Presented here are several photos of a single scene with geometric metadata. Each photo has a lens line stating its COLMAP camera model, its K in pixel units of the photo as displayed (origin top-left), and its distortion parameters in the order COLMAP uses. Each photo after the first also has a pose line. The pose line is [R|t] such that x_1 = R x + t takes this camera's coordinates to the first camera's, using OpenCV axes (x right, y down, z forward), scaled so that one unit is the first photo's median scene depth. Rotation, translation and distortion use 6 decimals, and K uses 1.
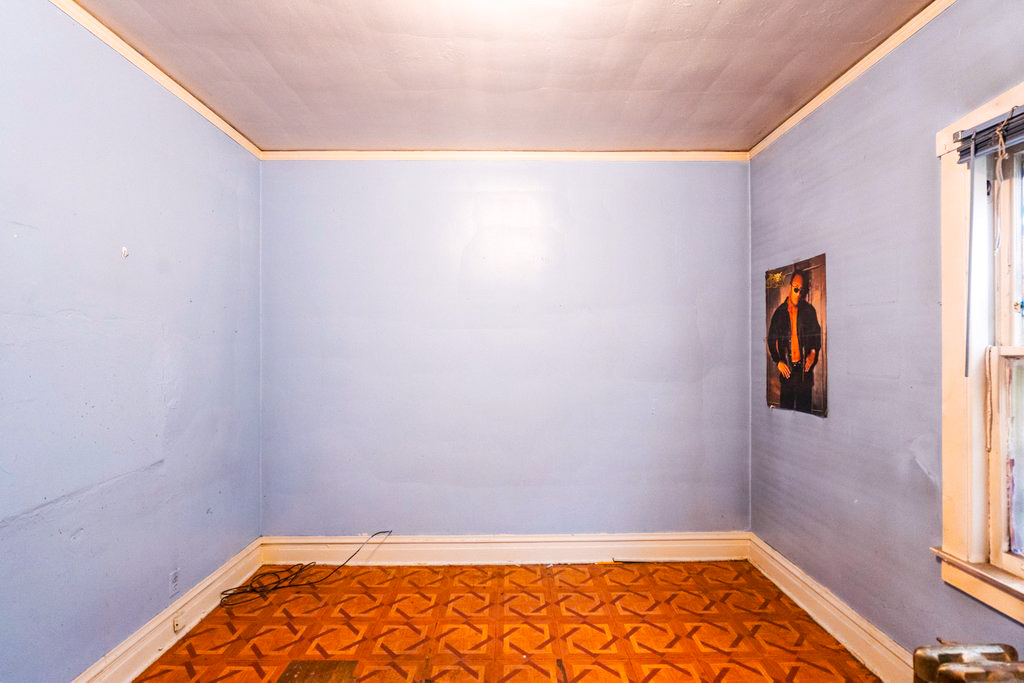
lens RADIAL K [[468.2, 0, 512.0], [0, 468.2, 341.5], [0, 0, 1]] dist [-0.000184, 0.000397]
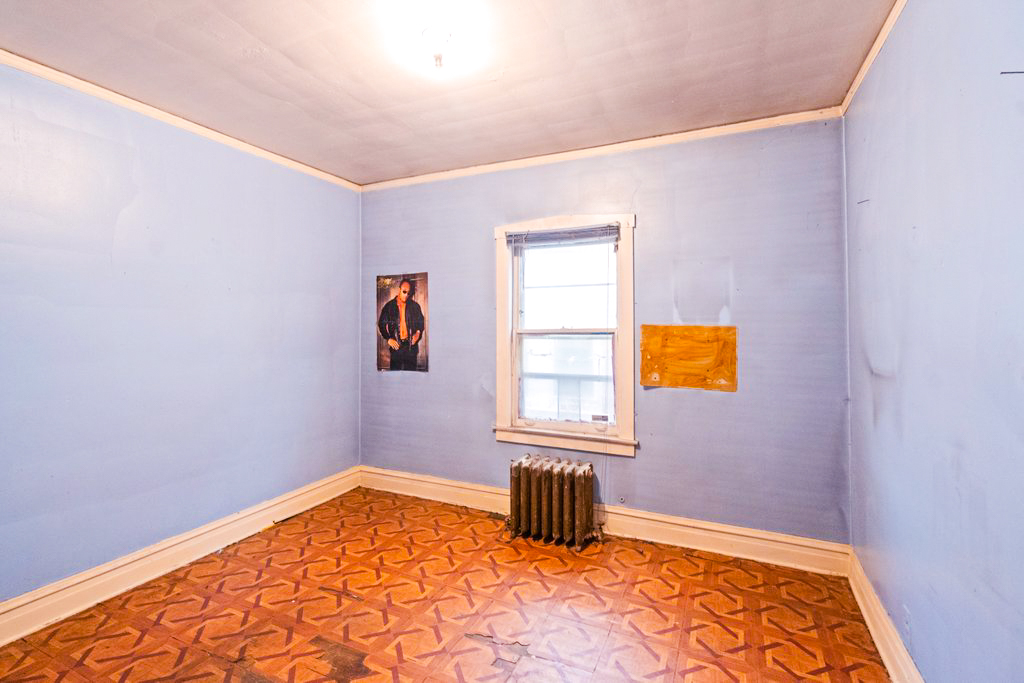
lens RADIAL K [[462.6, 0, 512.7], [0, 462.6, 310.5], [0, 0, 1]] dist [-0.000744, 0.000129]
pose [[0.438865, 0.029259, 0.898077, -0.597969], [-0.008785, 0.999562, -0.028273, -0.008894], [-0.898510, 0.004519, 0.438929, 0.013502]]
